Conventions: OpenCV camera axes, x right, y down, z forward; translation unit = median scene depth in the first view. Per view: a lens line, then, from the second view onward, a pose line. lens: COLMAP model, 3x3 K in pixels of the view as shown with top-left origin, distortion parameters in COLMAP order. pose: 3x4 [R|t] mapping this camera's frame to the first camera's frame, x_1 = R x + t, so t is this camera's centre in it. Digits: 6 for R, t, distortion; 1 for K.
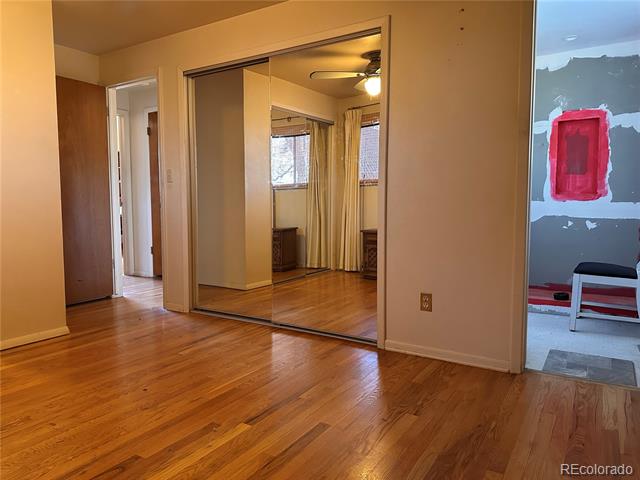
lens RADIAL K [[441.8, 0, 322.4], [0, 441.8, 239.1], [0, 0, 1]] dist [0.101499, -0.128349]
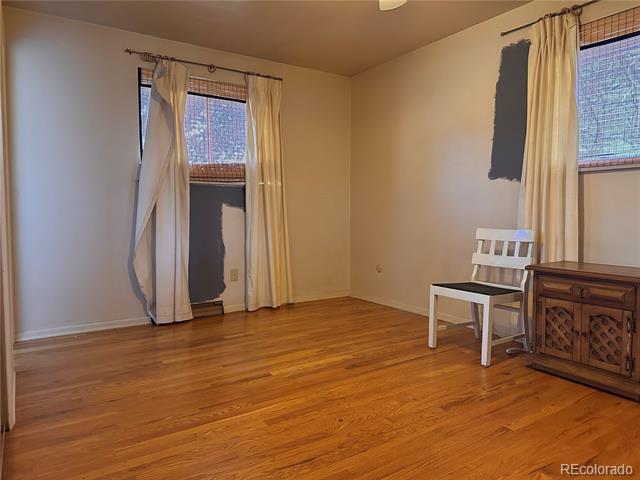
lens RADIAL K [[441.8, 0, 322.4], [0, 441.8, 239.1], [0, 0, 1]] dist [0.101499, -0.128349]
pose [[-0.911147, -0.016748, 0.411742, -0.362983], [0.043504, 0.989681, 0.136526, -0.068028], [-0.409780, 0.142308, -0.901016, 0.889724]]
